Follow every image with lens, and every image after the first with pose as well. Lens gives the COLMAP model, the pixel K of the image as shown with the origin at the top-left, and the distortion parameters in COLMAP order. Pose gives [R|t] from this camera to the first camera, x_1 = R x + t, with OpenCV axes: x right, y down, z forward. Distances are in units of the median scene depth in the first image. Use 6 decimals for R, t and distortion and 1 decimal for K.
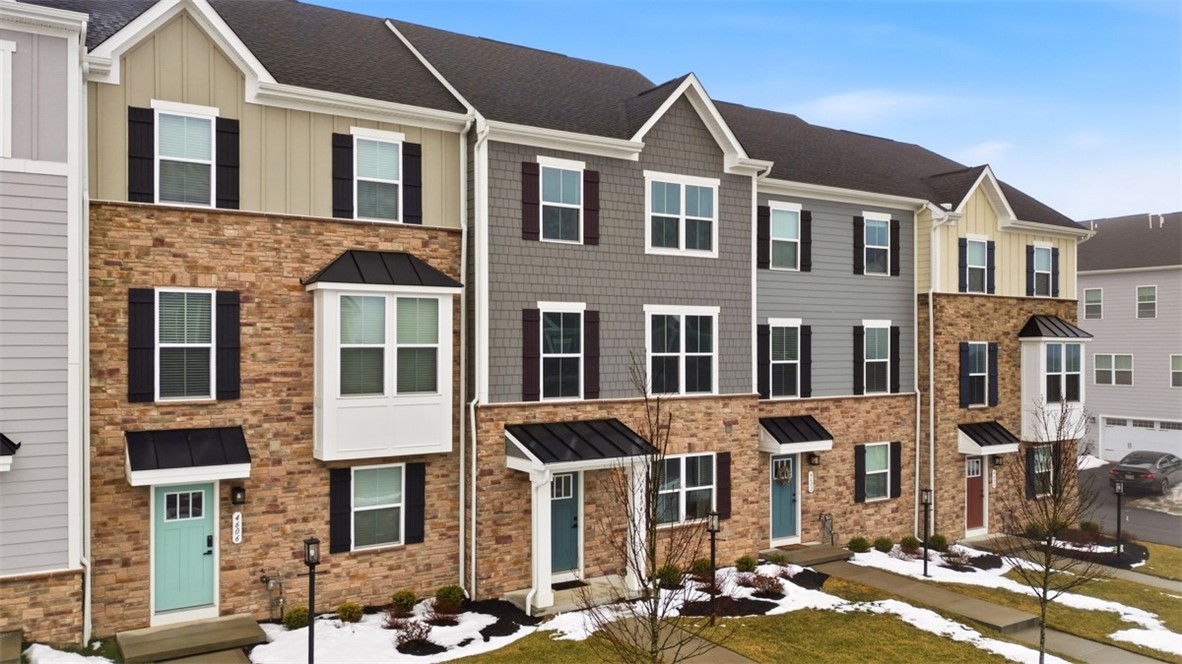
lens RADIAL K [[876.3, 0, 584.4], [0, 876.3, 354.6], [0, 0, 1]] dist [0.046297, -0.029604]
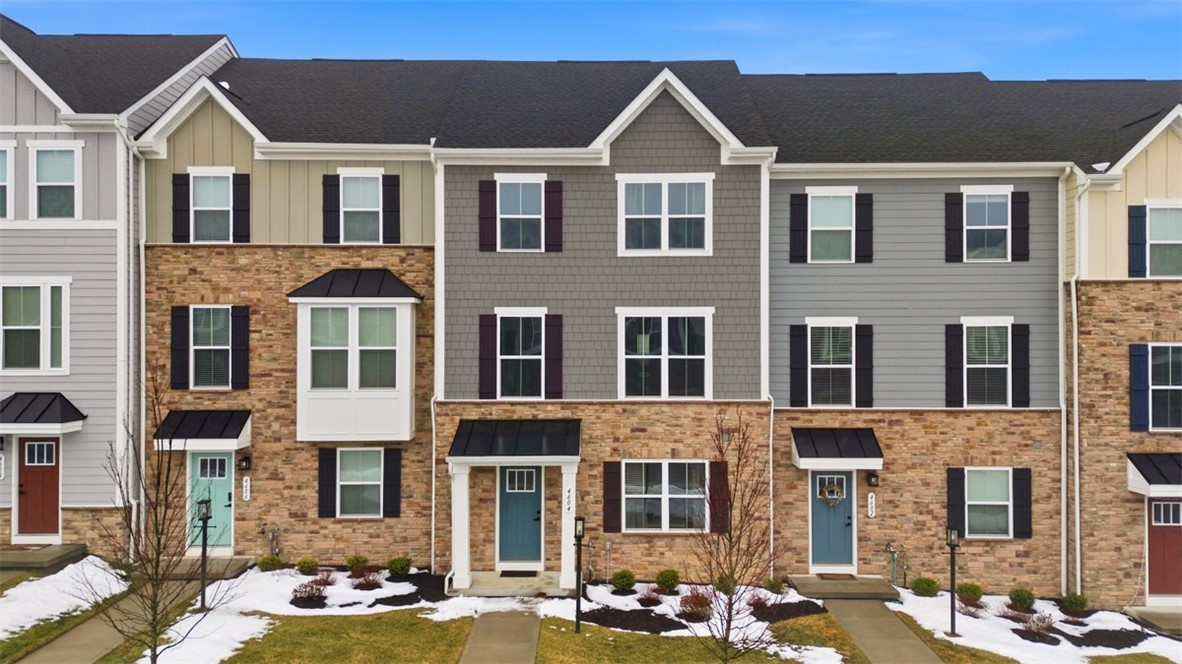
lens RADIAL K [[876.3, 0, 590.9], [0, 876.3, 330.9], [0, 0, 1]] dist [0.046297, -0.029604]
pose [[0.843497, -0.003775, -0.537120, 0.597042], [-0.005652, 0.999858, -0.015903, -0.014003], [0.537104, 0.016450, 0.843356, 0.142924]]
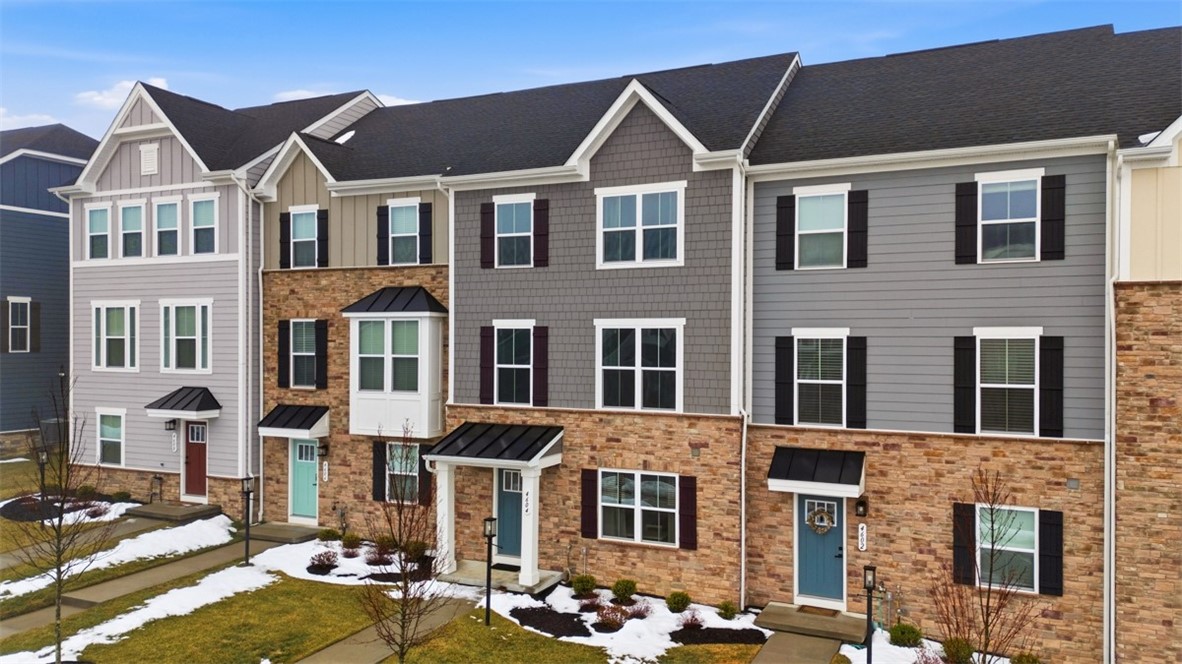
lens RADIAL K [[876.3, 0, 593.4], [0, 876.3, 340.5], [0, 0, 1]] dist [0.046297, -0.029604]
pose [[0.535291, 0.004011, -0.844658, 0.958816], [-0.012426, 0.999918, -0.003127, -0.029330], [0.844576, 0.012170, 0.535297, 0.460956]]
